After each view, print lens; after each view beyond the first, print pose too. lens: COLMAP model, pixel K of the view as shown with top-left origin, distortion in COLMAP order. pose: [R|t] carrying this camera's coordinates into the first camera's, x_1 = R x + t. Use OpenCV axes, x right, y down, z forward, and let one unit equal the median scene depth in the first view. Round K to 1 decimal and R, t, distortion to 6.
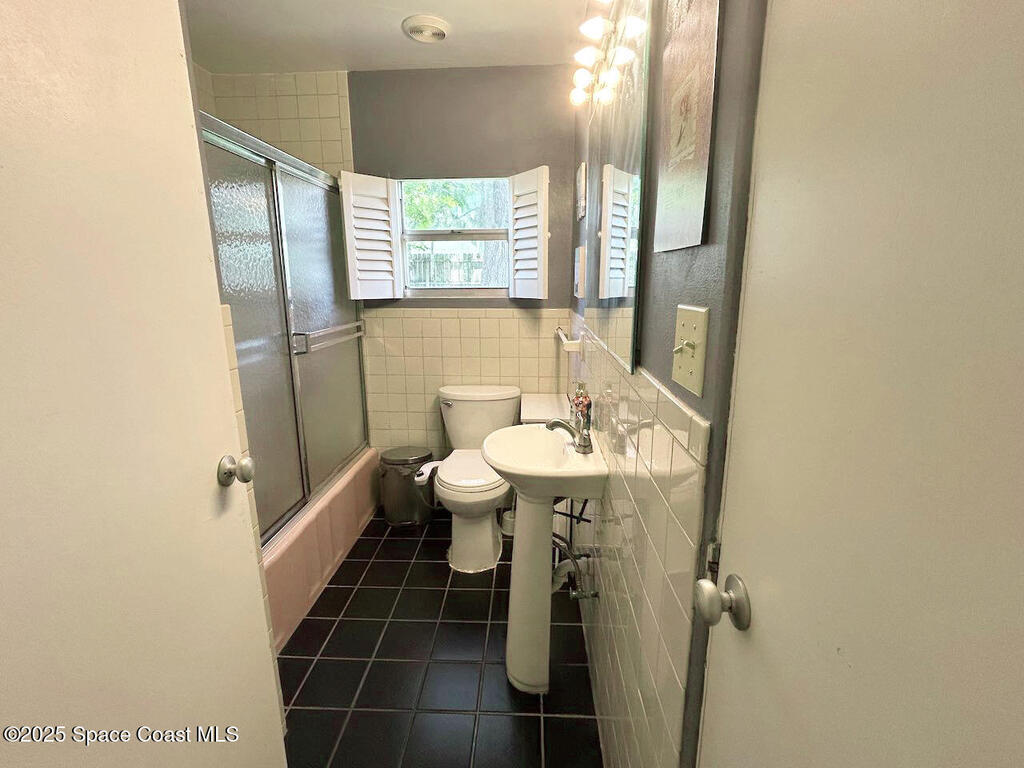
lens RADIAL K [[473.2, 0, 512.0], [0, 473.2, 384.0], [0, 0, 1]] dist [-0.008951, -0.000231]
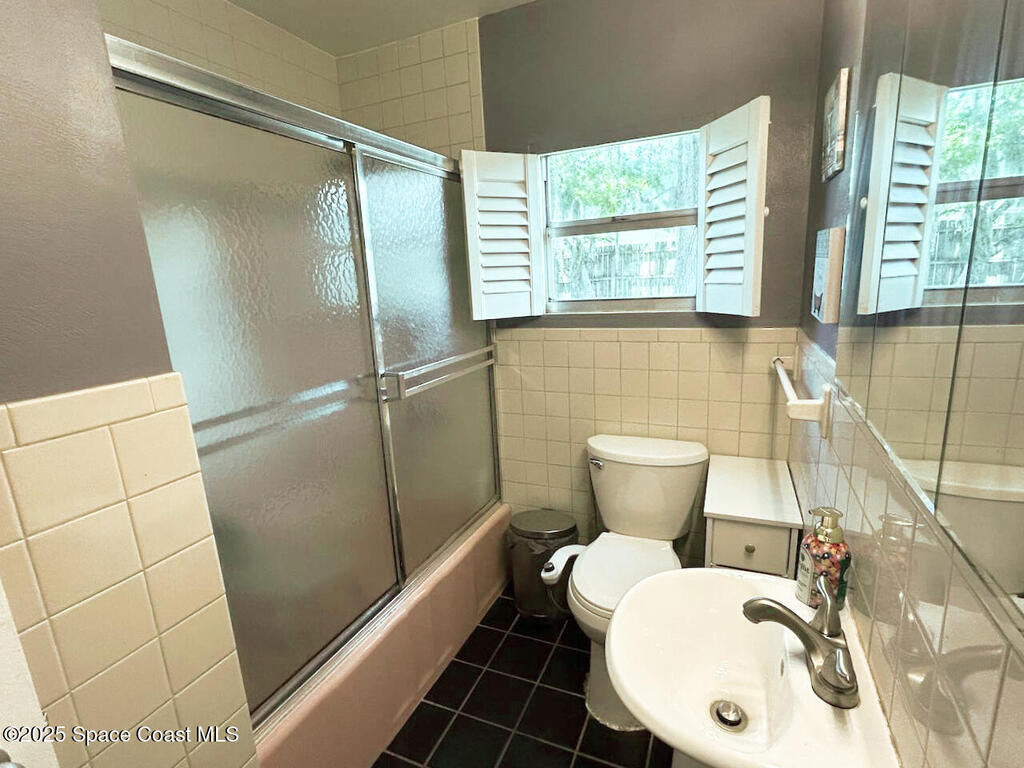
lens RADIAL K [[500.6, 0, 515.9], [0, 500.6, 387.7], [0, 0, 1]] dist [-0.001075, -0.000300]
pose [[0.930807, 0.037339, -0.363598, 0.019448], [-0.033747, 0.999299, 0.016231, -0.081636], [0.363949, -0.002838, 0.931415, 0.261834]]
